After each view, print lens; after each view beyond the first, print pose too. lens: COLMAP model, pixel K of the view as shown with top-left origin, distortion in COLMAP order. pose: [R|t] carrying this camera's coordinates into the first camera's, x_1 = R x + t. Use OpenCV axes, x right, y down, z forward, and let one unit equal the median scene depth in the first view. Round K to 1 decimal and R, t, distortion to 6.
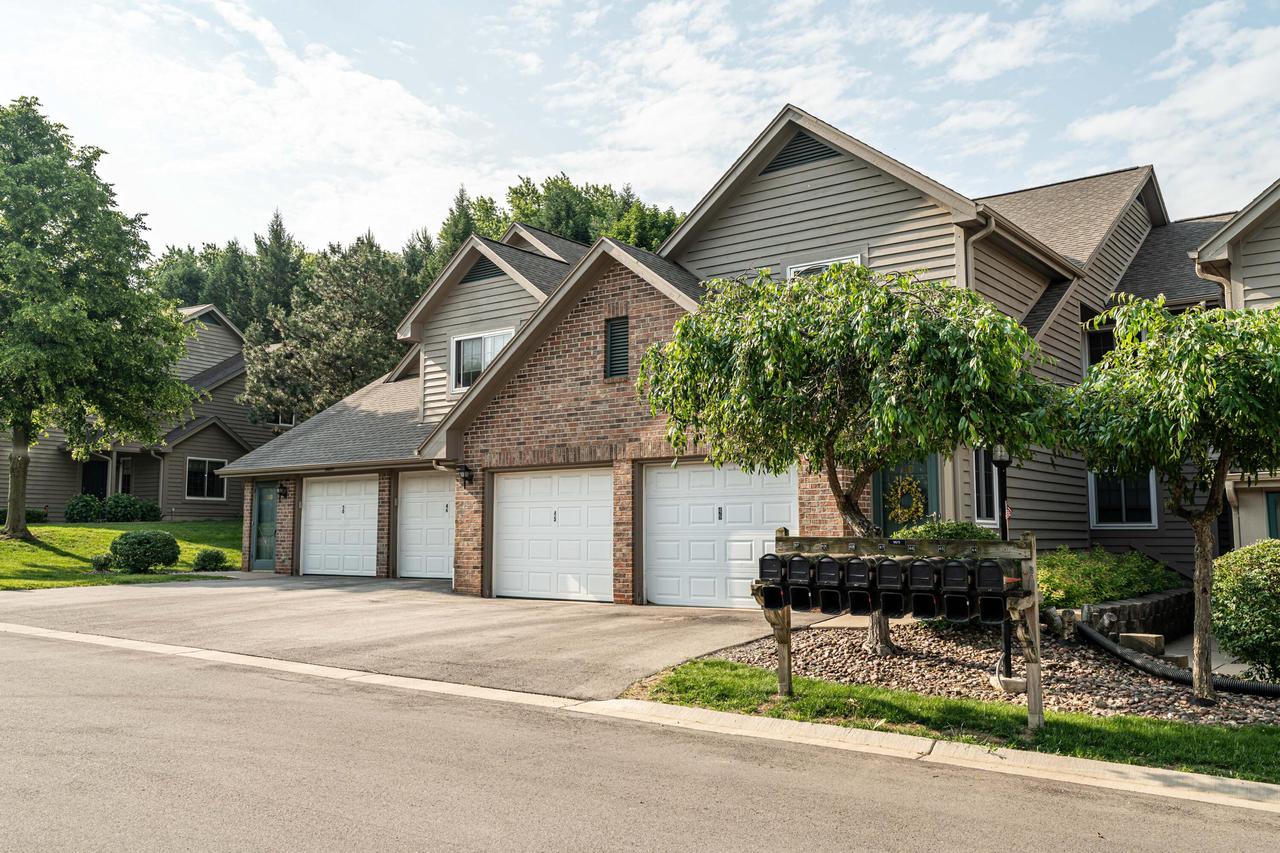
lens RADIAL K [[1079.2, 0, 640.0], [0, 1079.2, 426.5], [0, 0, 1]] dist [0.006937, -0.001189]
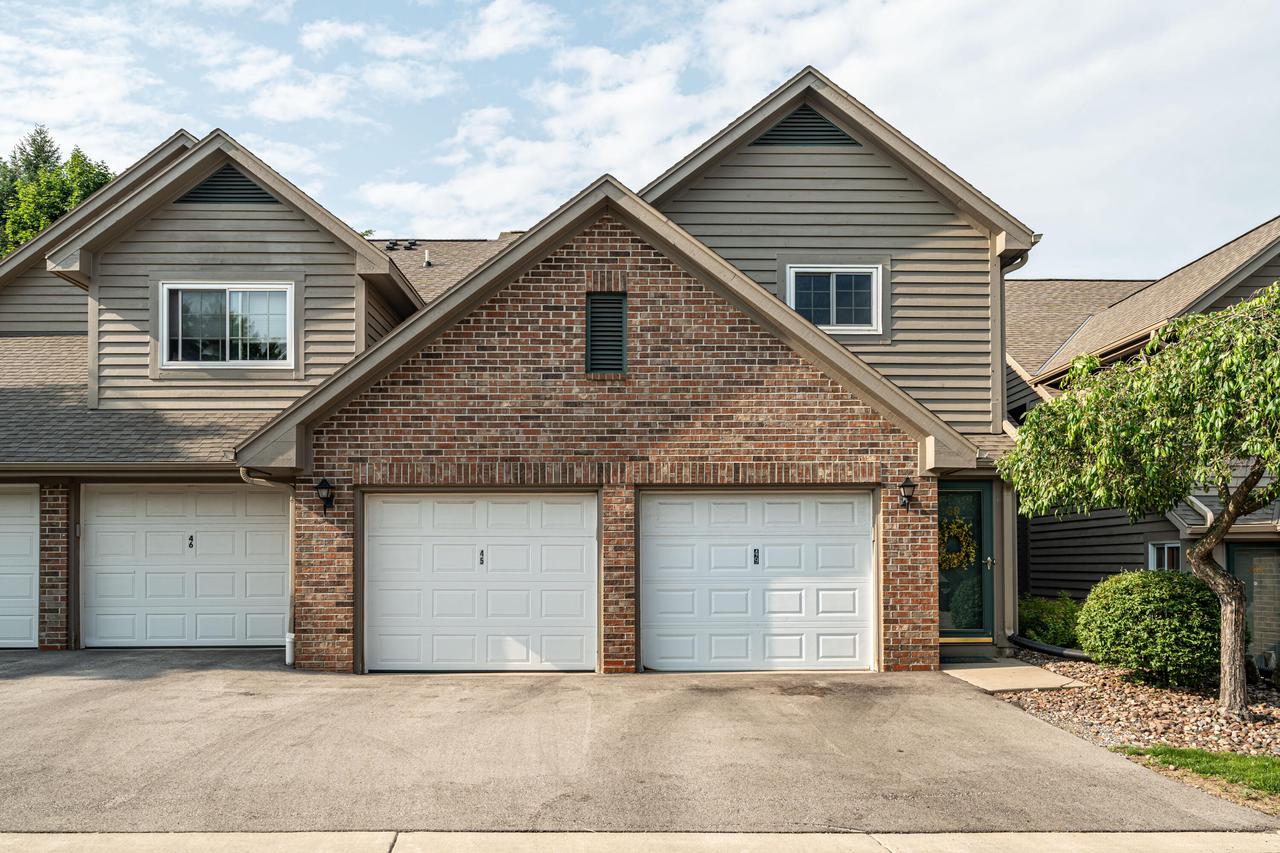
lens RADIAL K [[1010.3, 0, 640.0], [0, 1010.3, 552.8], [0, 0, 1]] dist [0.000941, -0.000791]
pose [[0.782314, 0.006488, 0.622851, -0.403611], [-0.061382, 0.995882, 0.066723, 0.027884], [-0.619853, -0.090430, 0.779490, 0.396107]]
